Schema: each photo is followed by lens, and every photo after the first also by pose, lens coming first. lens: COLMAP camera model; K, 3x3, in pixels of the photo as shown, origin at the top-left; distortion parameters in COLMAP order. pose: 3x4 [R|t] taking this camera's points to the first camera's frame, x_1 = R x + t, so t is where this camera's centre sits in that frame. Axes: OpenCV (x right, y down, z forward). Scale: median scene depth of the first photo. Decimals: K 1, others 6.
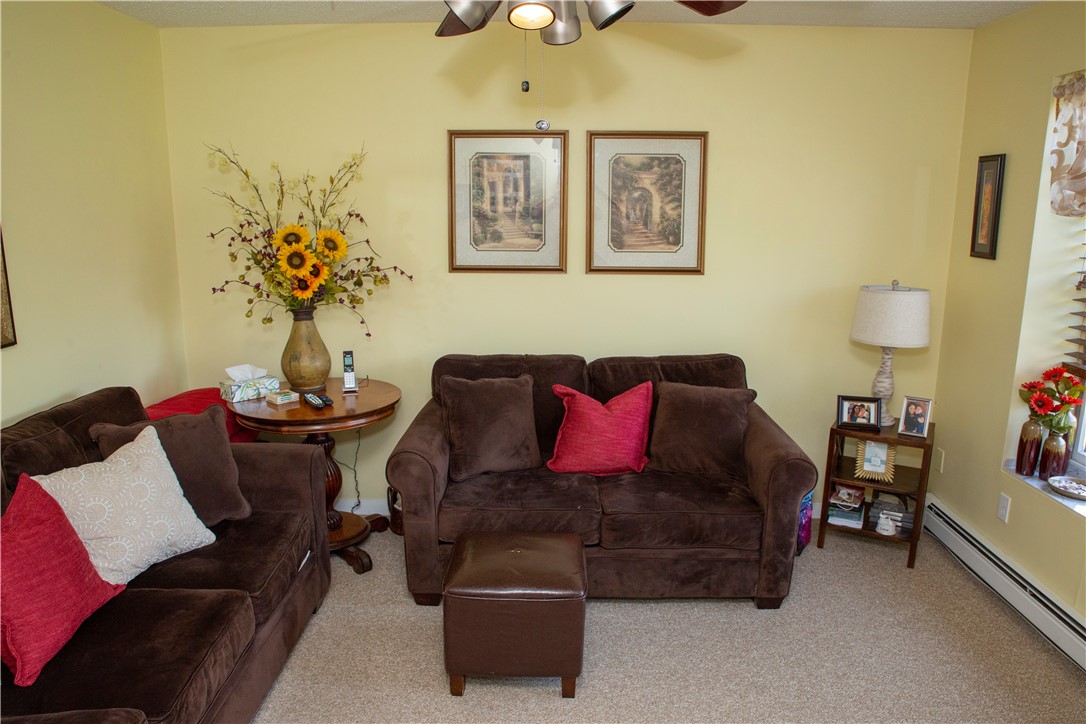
lens RADIAL K [[764.2, 0, 543.0], [0, 764.2, 362.0], [0, 0, 1]] dist [-0.142789, 0.132307]
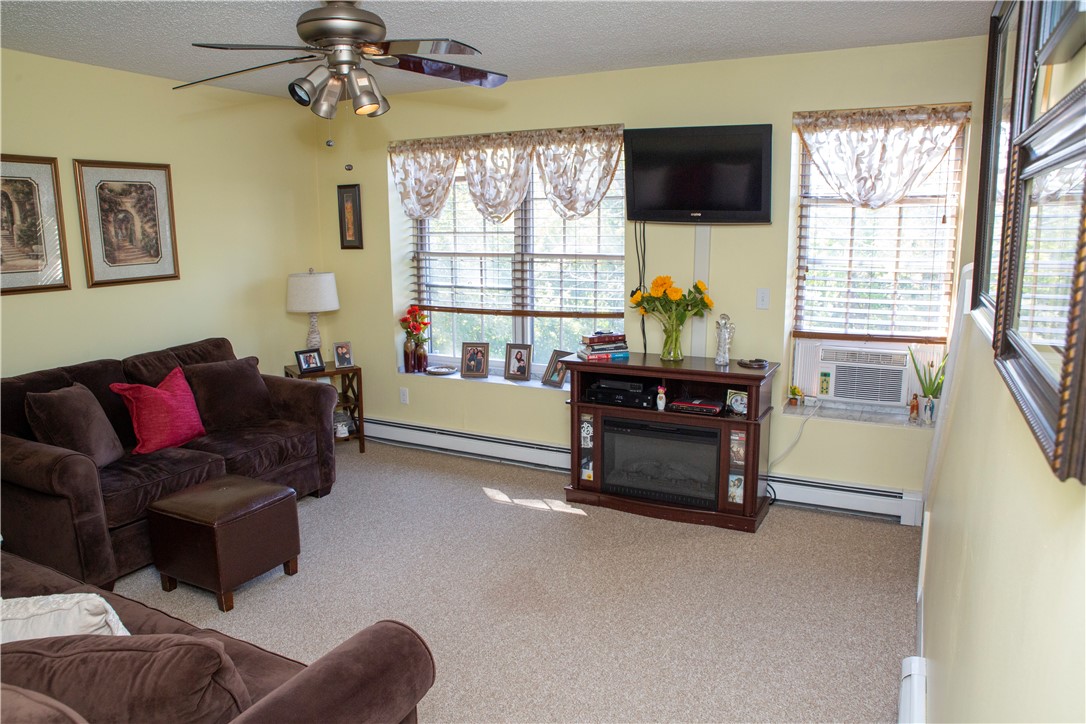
lens RADIAL K [[764.2, 0, 543.0], [0, 764.2, 362.0], [0, 0, 1]] dist [-0.142789, 0.132307]
pose [[0.440146, -0.176637, 0.880381, -0.661103], [0.201789, 0.974840, 0.094705, 0.023021], [-0.874959, 0.135967, 0.464715, -0.071325]]
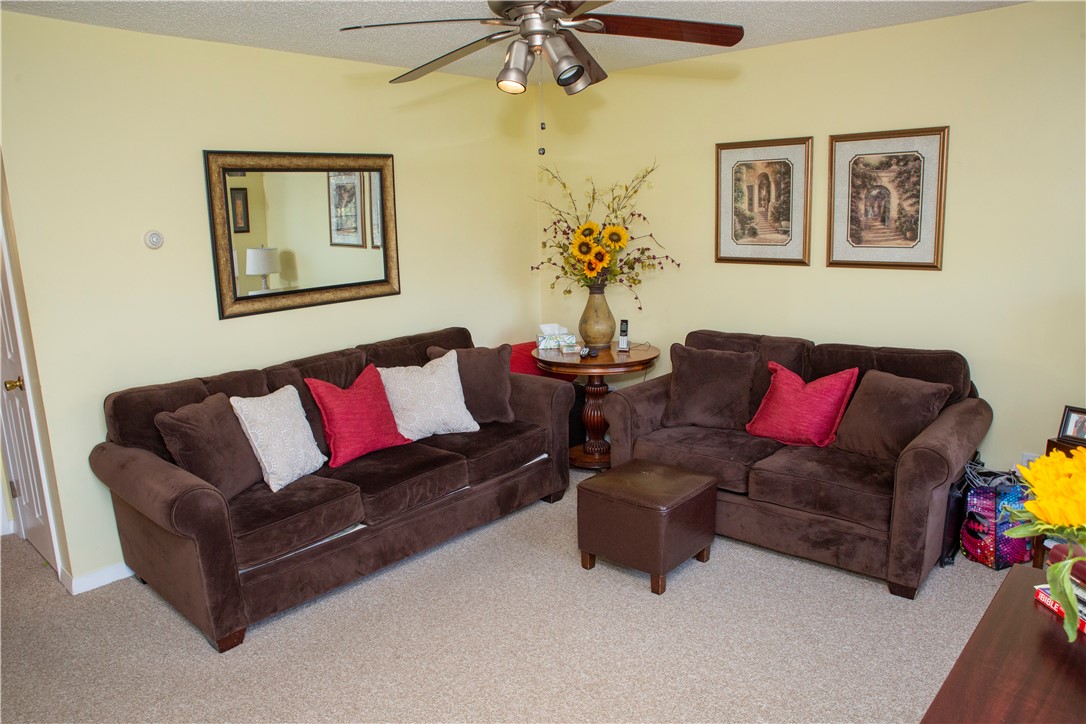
lens RADIAL K [[764.2, 0, 543.0], [0, 764.2, 362.0], [0, 0, 1]] dist [-0.142789, 0.132307]
pose [[0.758893, 0.100854, -0.643358, 0.483174], [-0.102851, 0.994098, 0.034517, 0.026507], [0.643042, 0.039975, 0.764787, -0.082347]]
